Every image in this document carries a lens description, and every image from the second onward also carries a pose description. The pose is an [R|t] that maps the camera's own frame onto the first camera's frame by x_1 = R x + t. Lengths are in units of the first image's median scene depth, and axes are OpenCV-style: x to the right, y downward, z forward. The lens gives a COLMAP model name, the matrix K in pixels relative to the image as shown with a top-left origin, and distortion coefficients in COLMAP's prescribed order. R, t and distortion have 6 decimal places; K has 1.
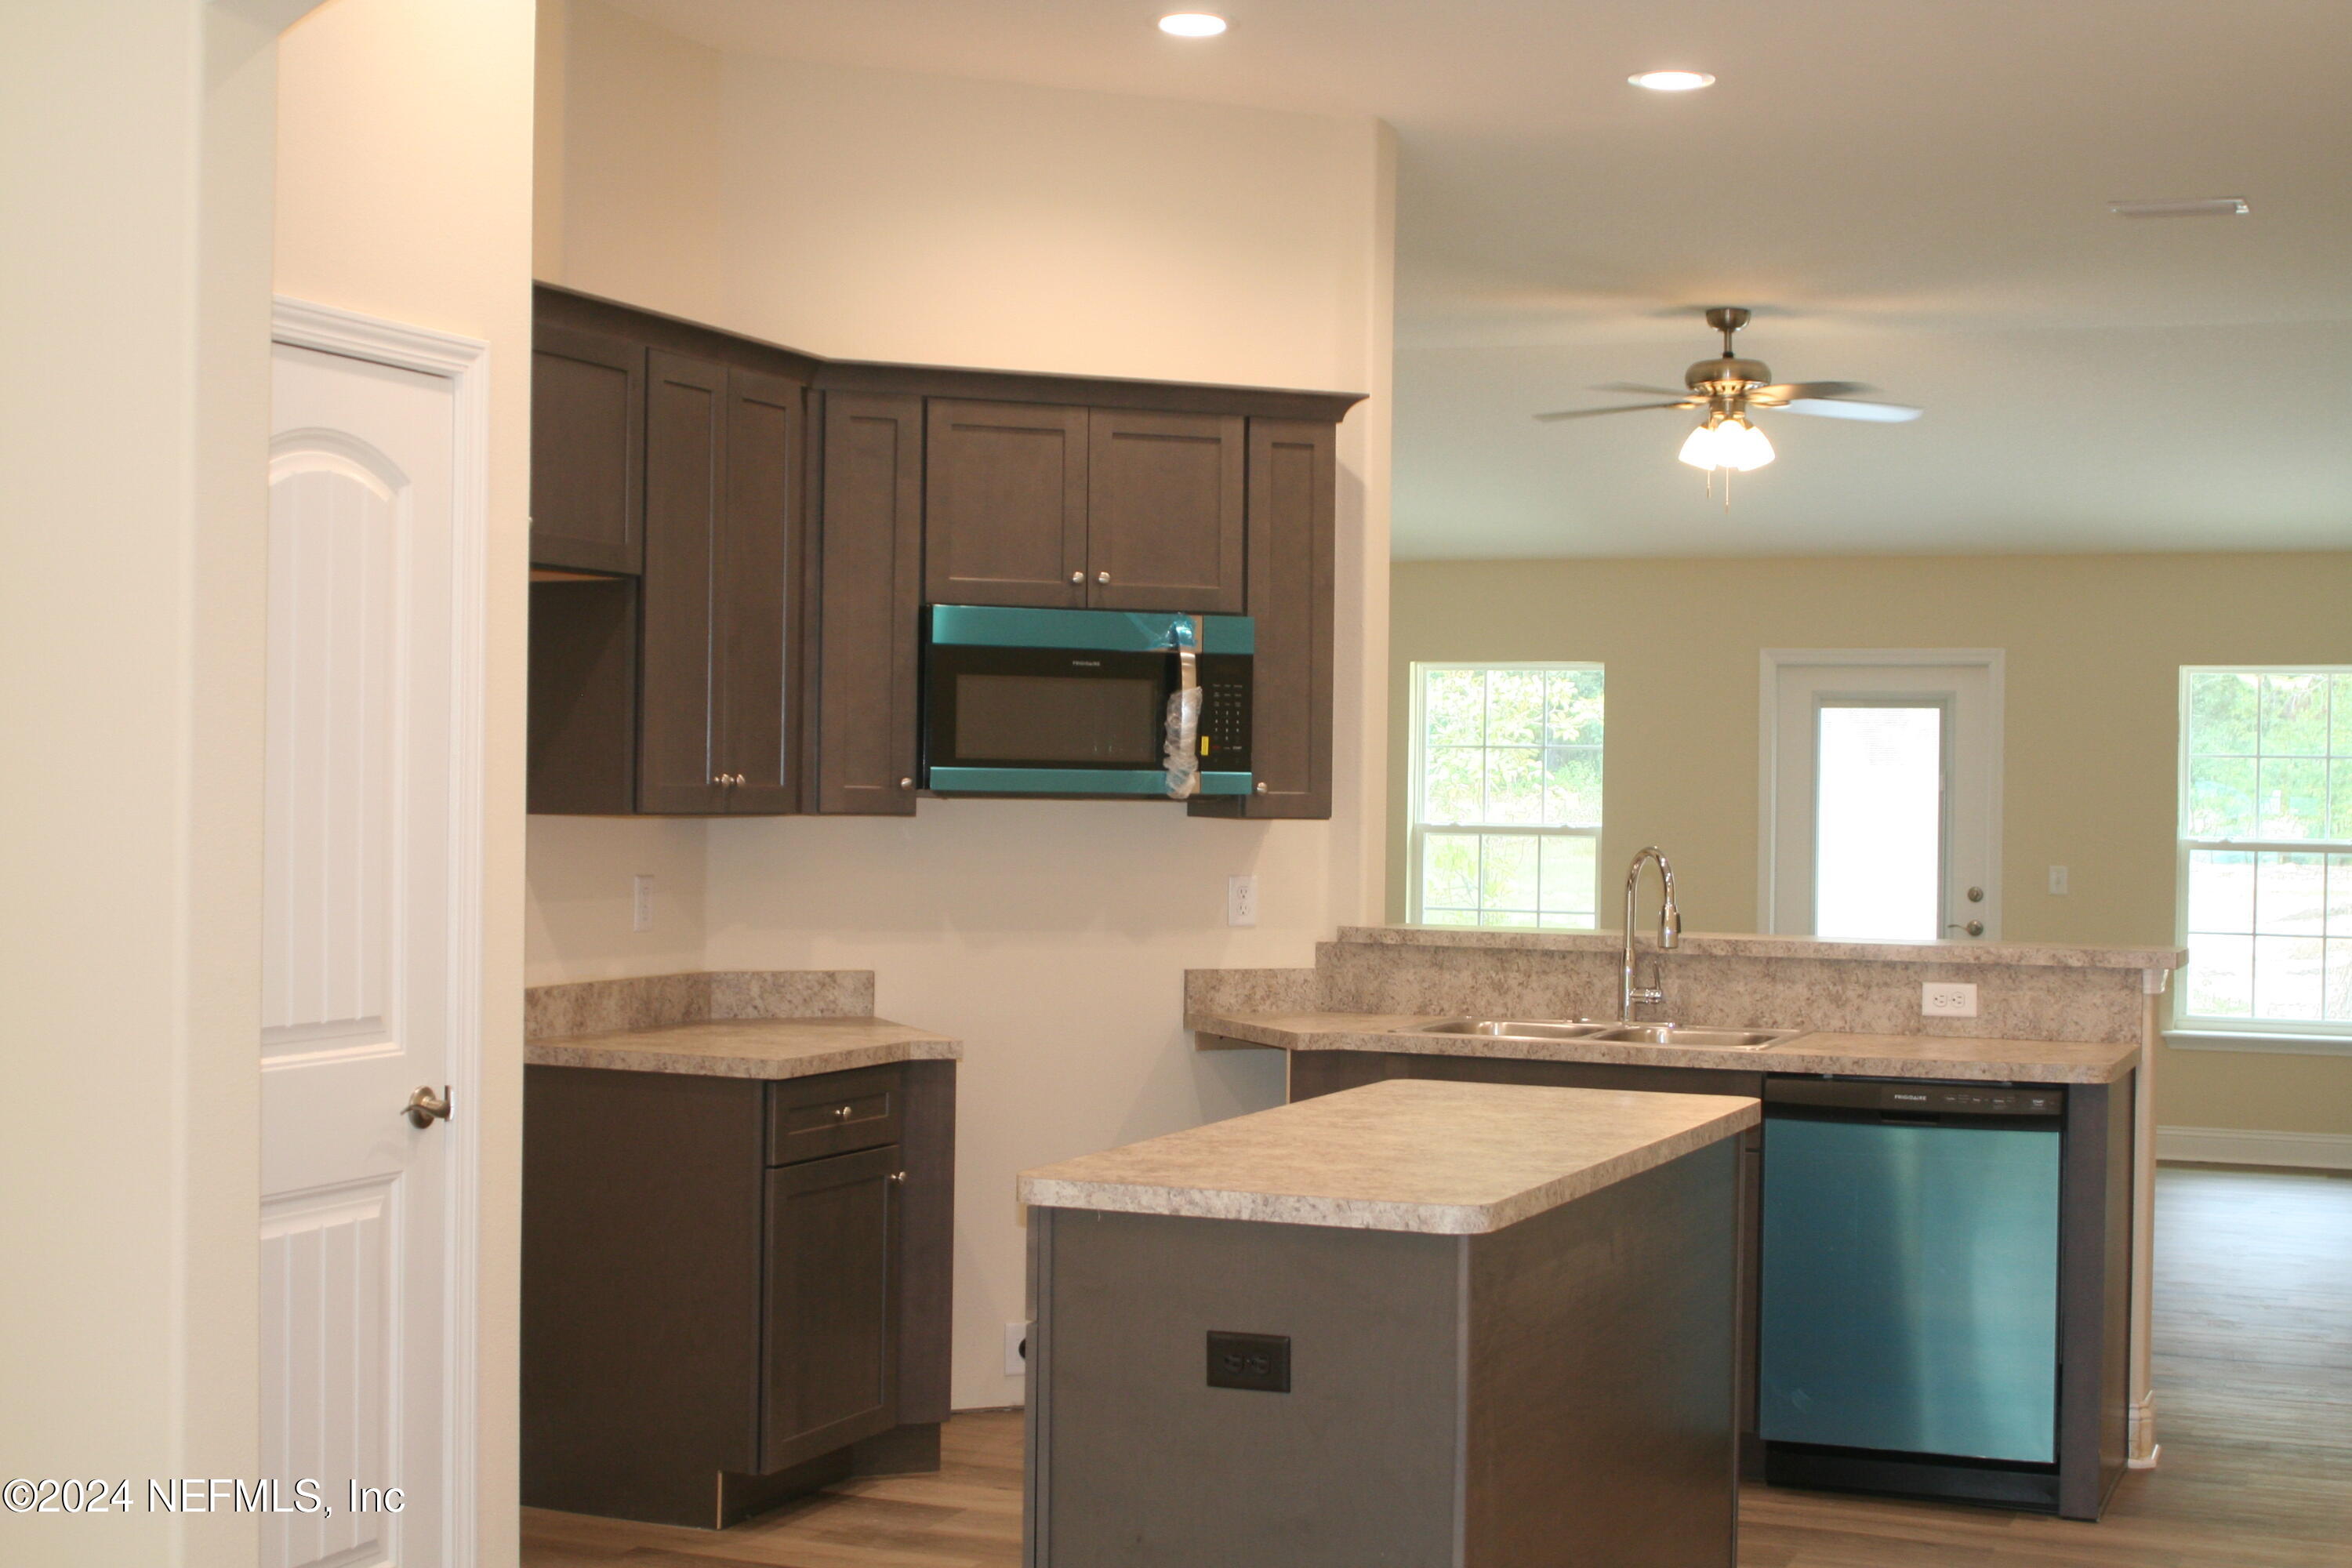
lens RADIAL K [[3093.9, 0, 1176.0], [0, 3093.9, 784.0], [0, 0, 1]] dist [-0.030099, -0.022891]
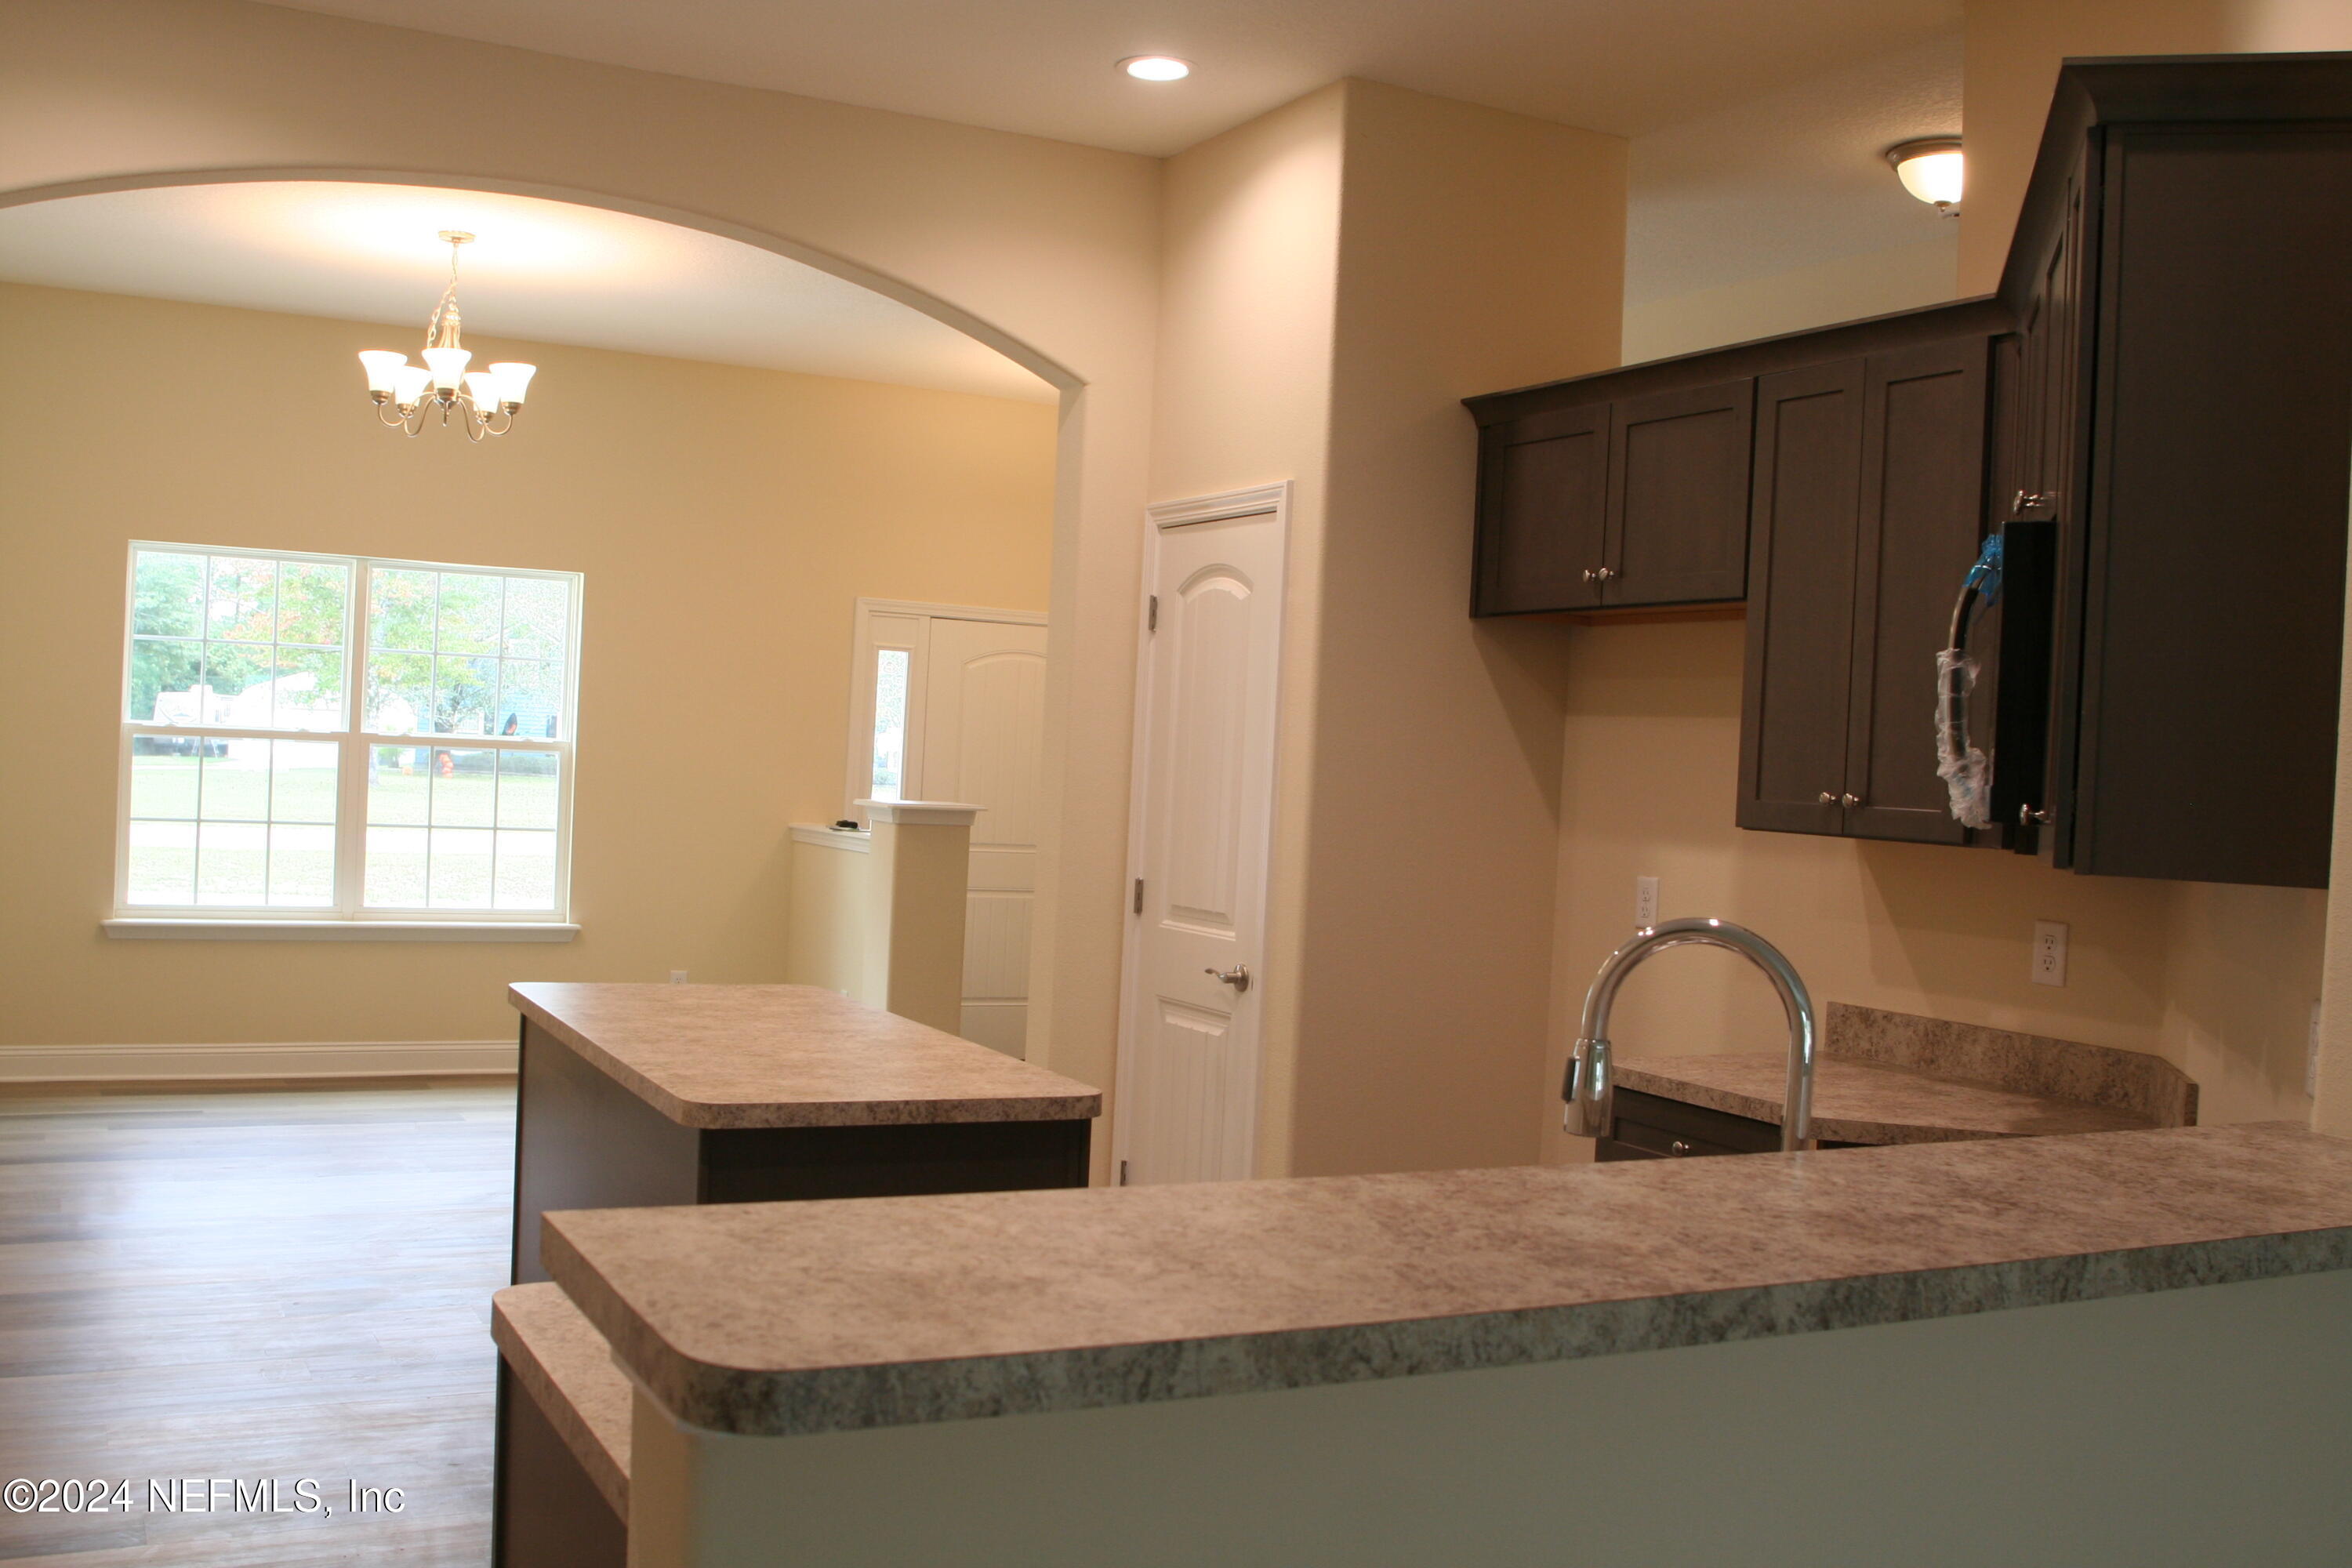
lens RADIAL K [[2324.6, 0, 1176.0], [0, 2324.6, 784.0], [0, 0, 1]] dist [0.003073, 0.006917]
pose [[-0.638895, -0.032842, -0.768593, 0.515940], [-0.055350, 0.998461, 0.003346, 0.002618], [0.767301, 0.044679, -0.639729, 1.285103]]
